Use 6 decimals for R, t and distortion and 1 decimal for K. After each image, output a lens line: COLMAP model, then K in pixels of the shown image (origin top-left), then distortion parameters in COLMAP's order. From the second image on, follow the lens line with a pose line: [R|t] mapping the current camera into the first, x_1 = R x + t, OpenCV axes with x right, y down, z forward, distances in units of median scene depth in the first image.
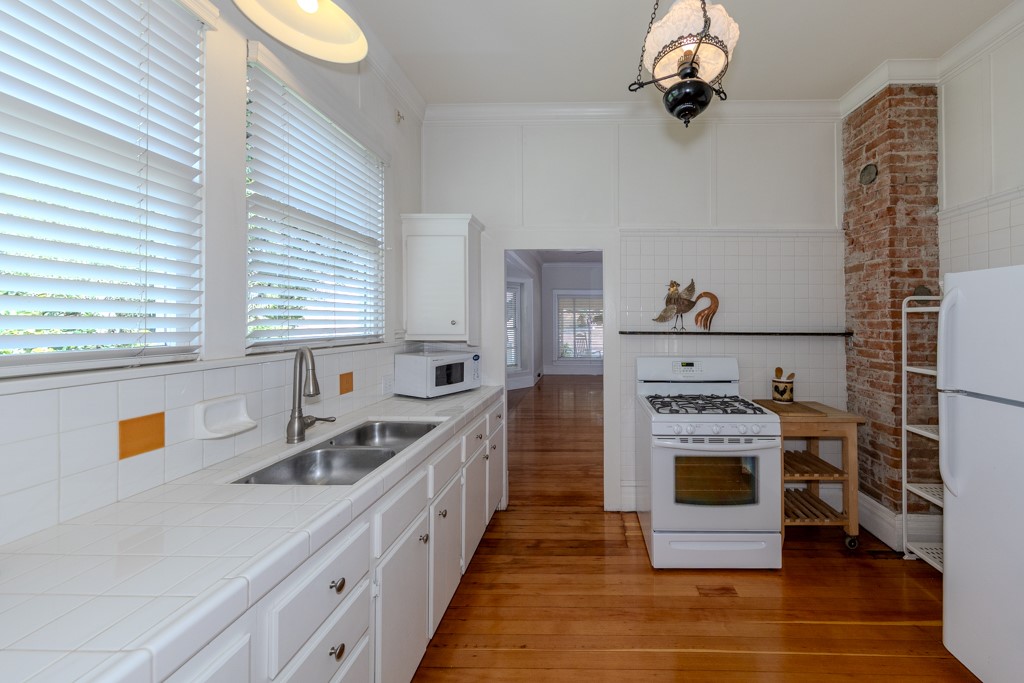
lens RADIAL K [[357.8, 0, 583.1], [0, 357.8, 321.0], [0, 0, 1]] dist [-0.000314, -0.000049]
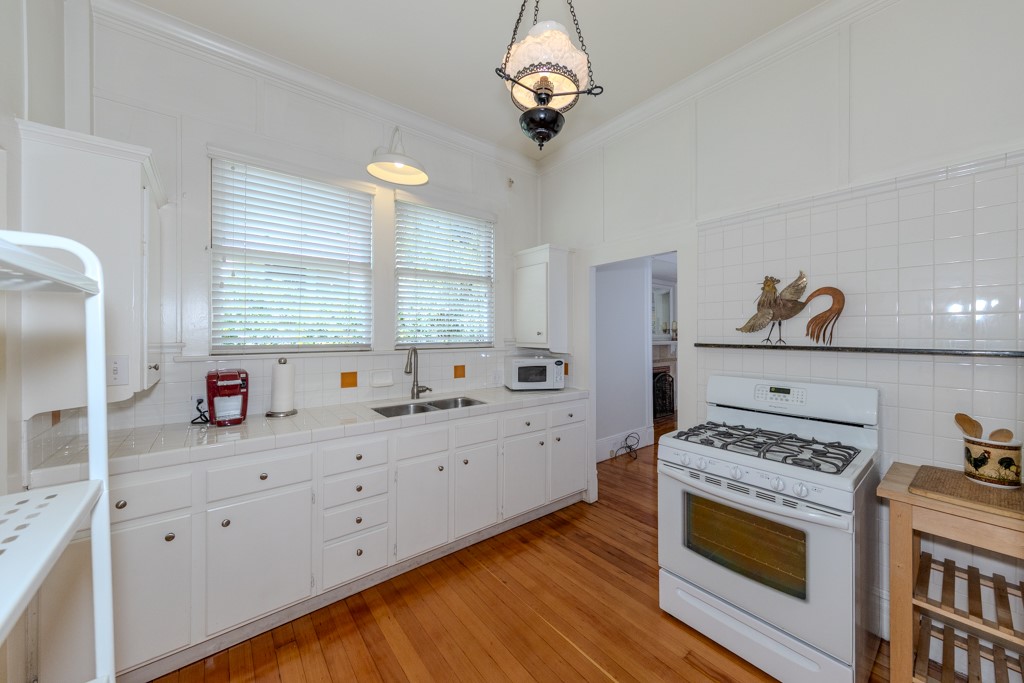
lens RADIAL K [[363.7, 0, 510.0], [0, 363.7, 335.9], [0, 0, 1]] dist [-0.000026, 0.000026]
pose [[0.632258, 0.002498, -0.774754, 0.563436], [0.004511, 0.999966, 0.006906, 0.003786], [0.774745, -0.007861, 0.632225, 0.120570]]
